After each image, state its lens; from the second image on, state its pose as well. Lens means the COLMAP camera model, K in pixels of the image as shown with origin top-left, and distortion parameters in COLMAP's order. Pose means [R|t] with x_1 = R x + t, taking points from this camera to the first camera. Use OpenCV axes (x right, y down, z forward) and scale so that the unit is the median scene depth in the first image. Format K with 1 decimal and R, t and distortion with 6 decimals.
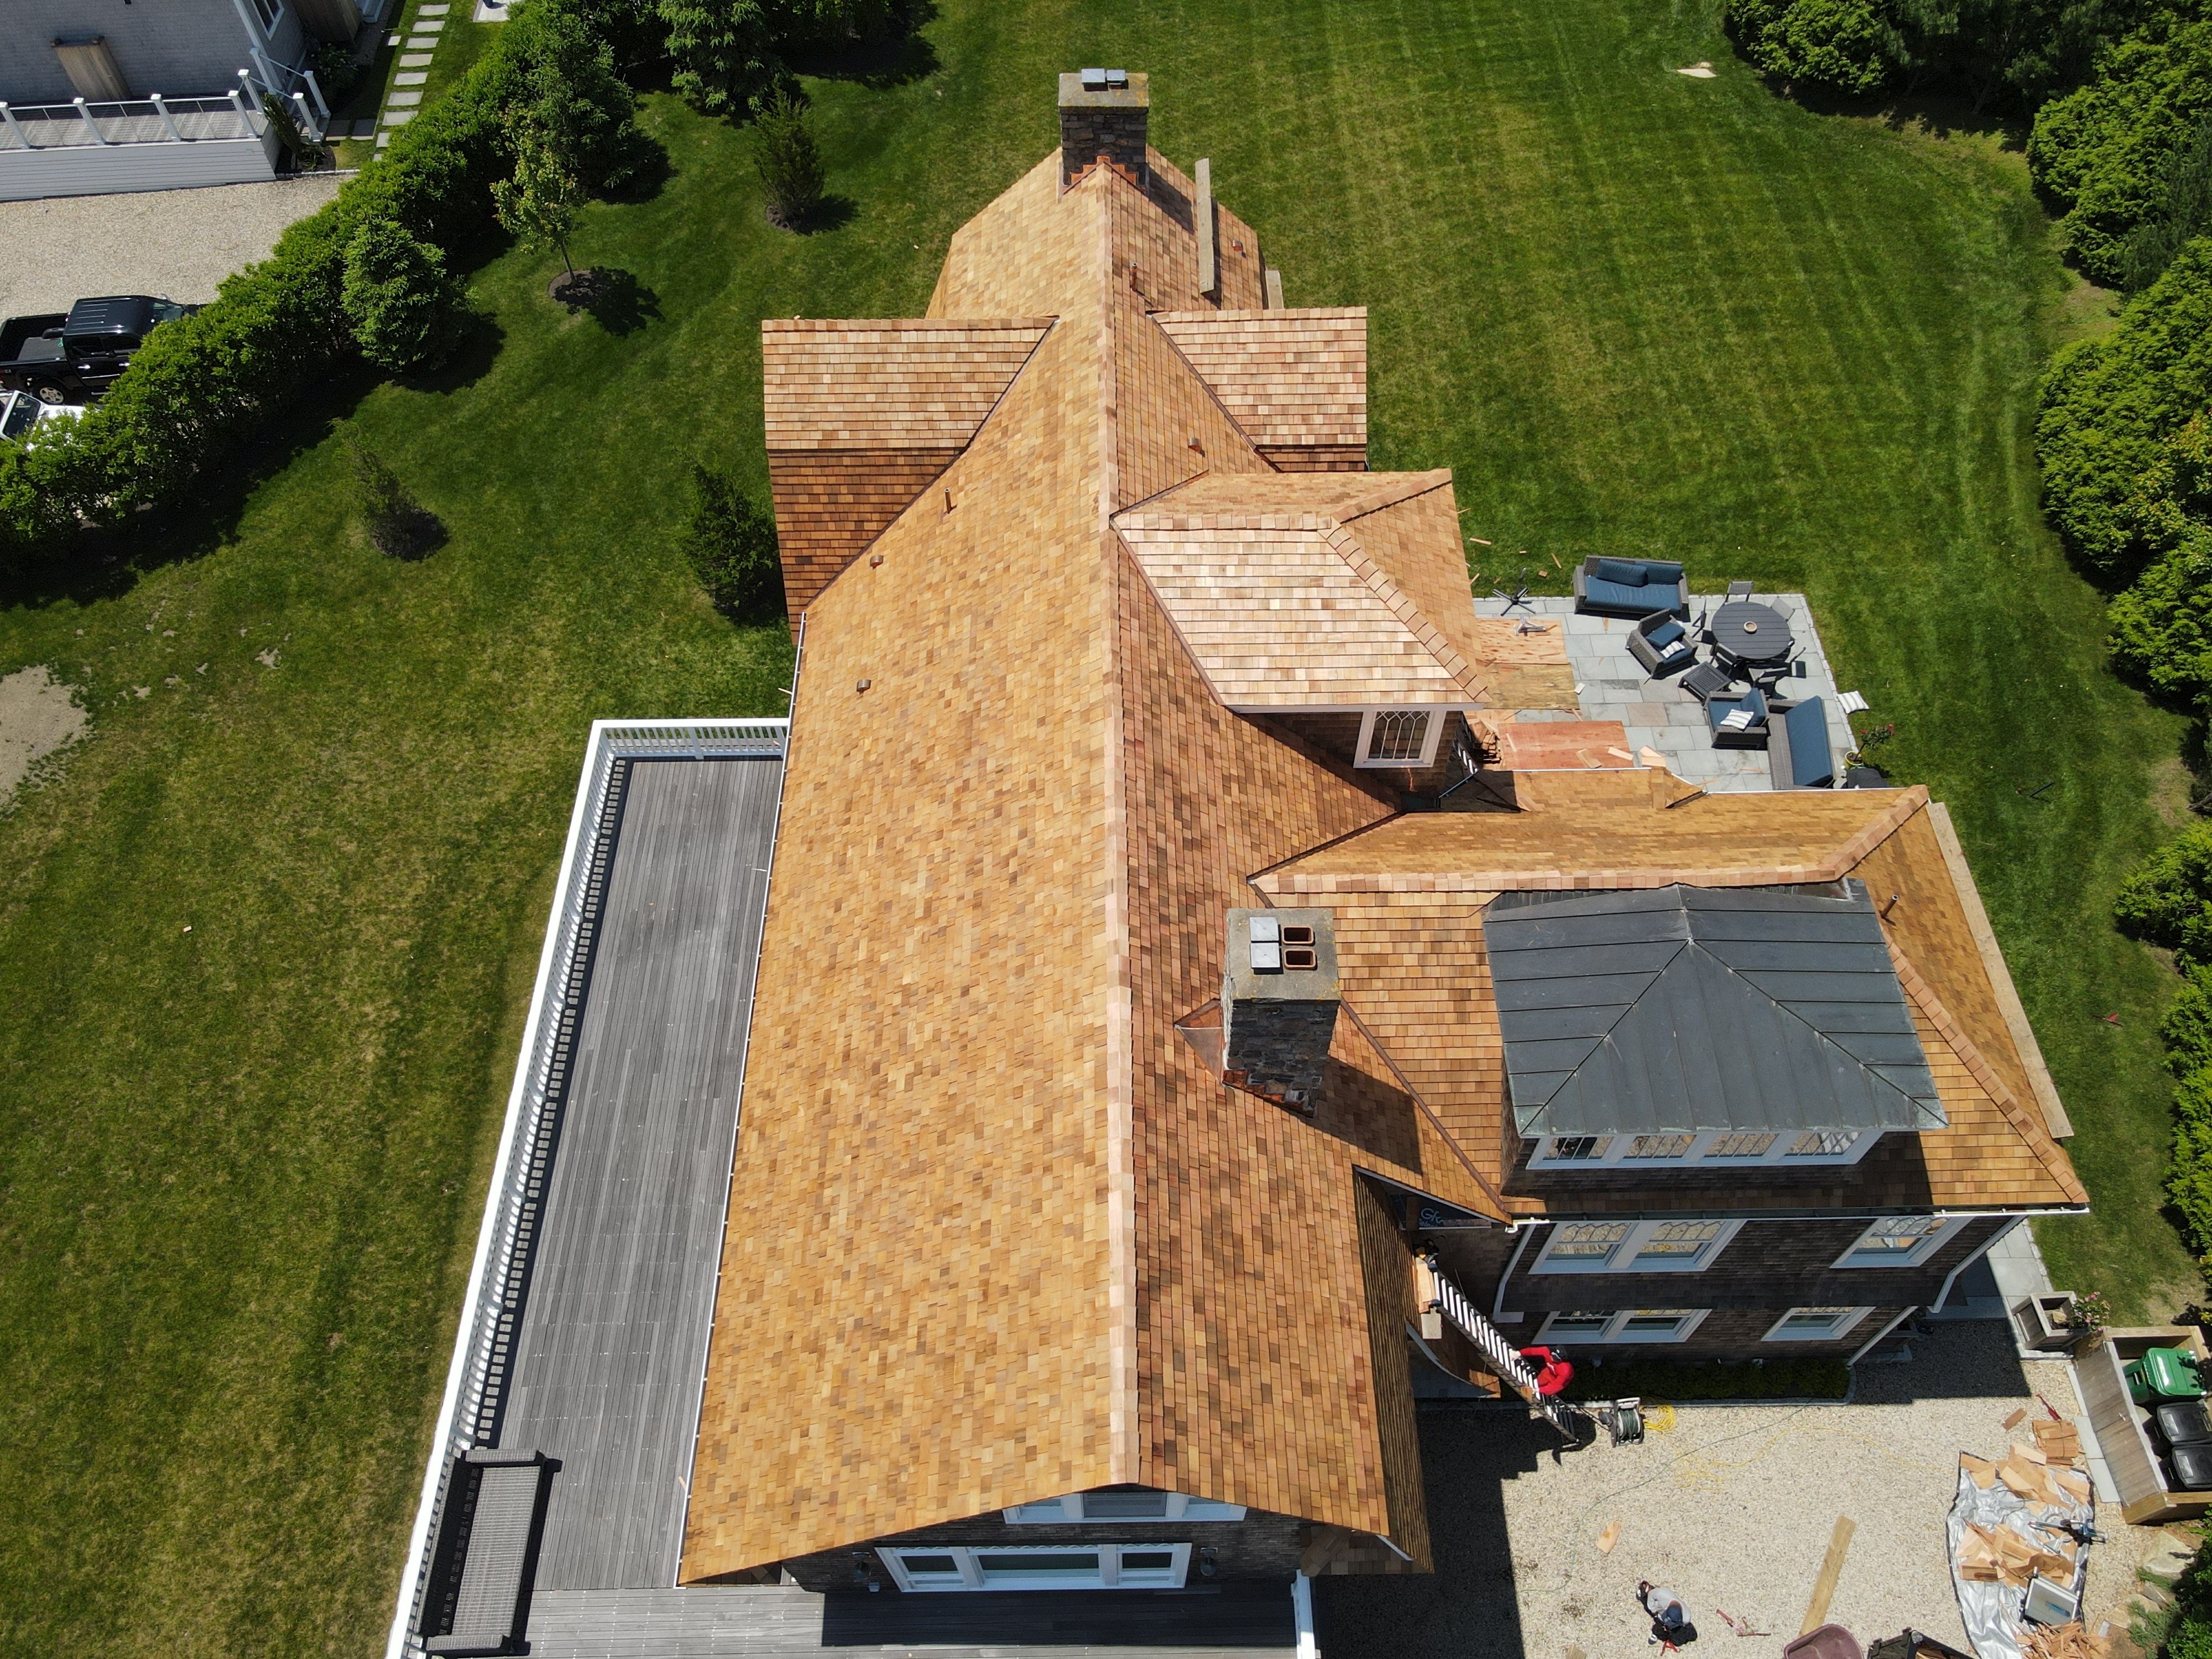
lens RADIAL K [[1616.5, 0, 1126.8], [0, 1616.5, 826.6], [0, 0, 1]] dist [0.006162, 0.029129]
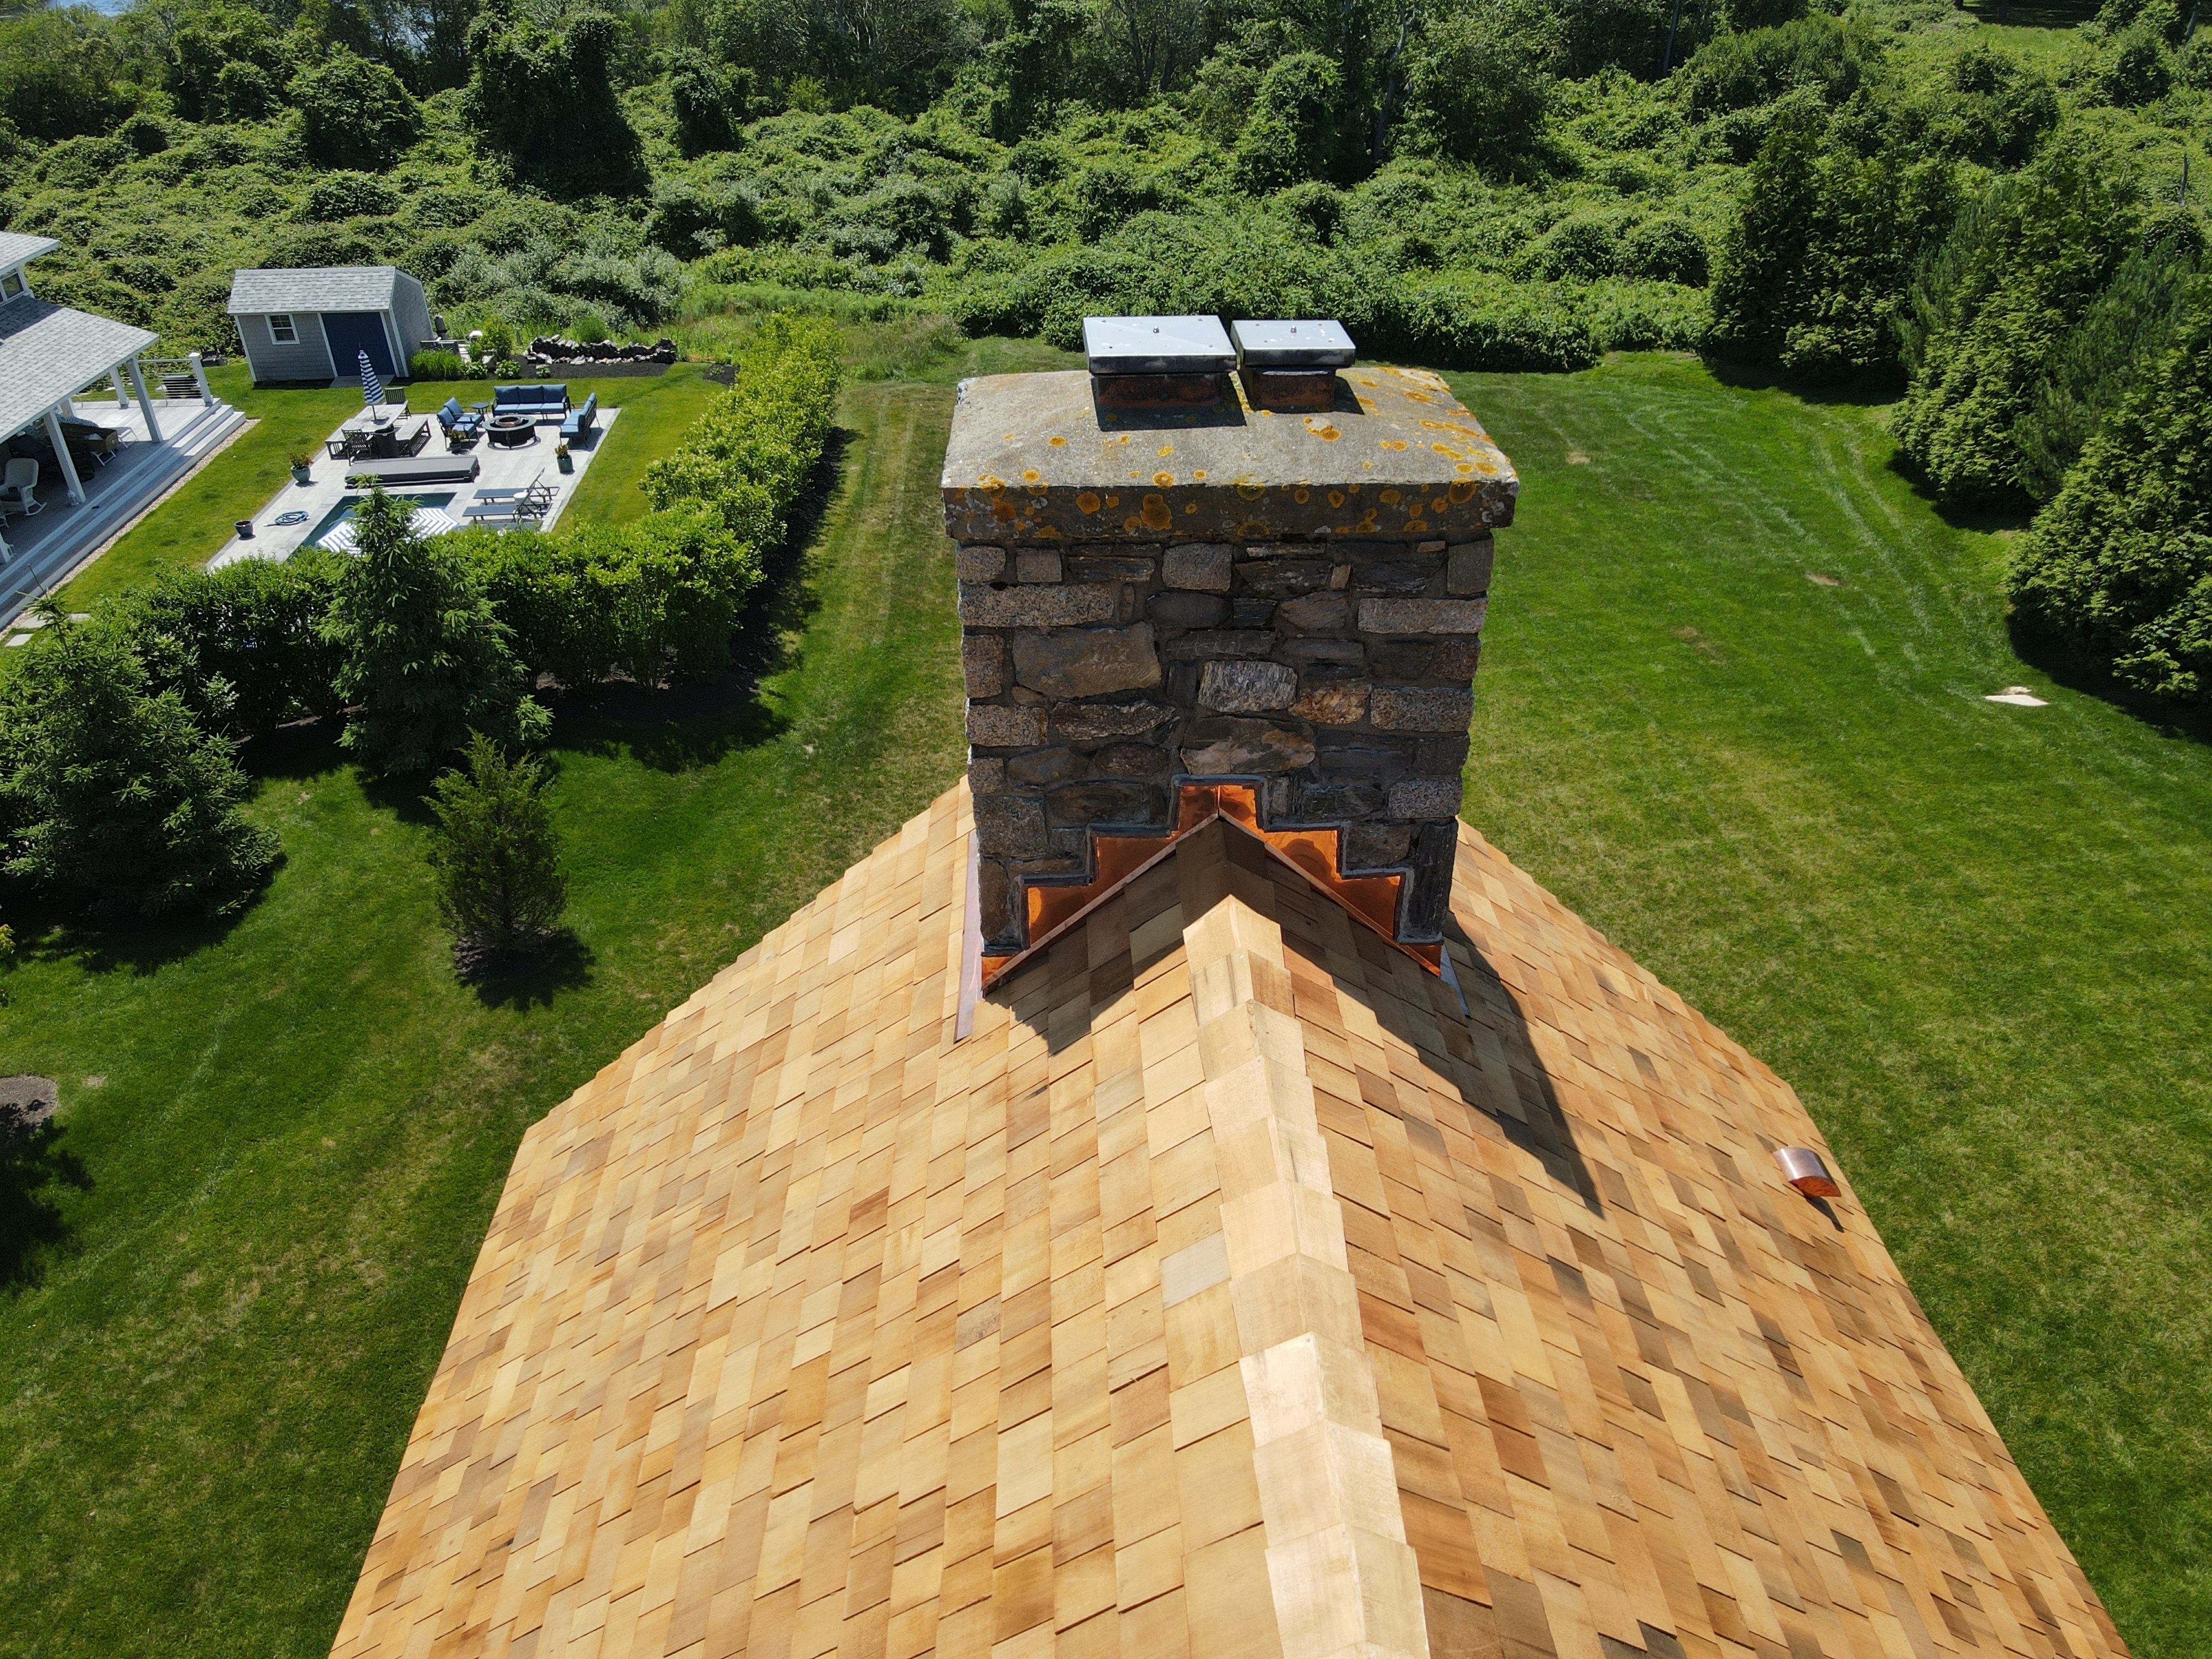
lens RADIAL K [[1613.2, 0, 1122.3], [0, 1613.2, 826.4], [0, 0, 1]] dist [0.002483, 0.027949]
pose [[0.999477, -0.020945, 0.024655, -0.029141], [0.028949, 0.919231, -0.392652, -0.351026], [-0.014440, 0.393160, 0.919357, 0.862998]]
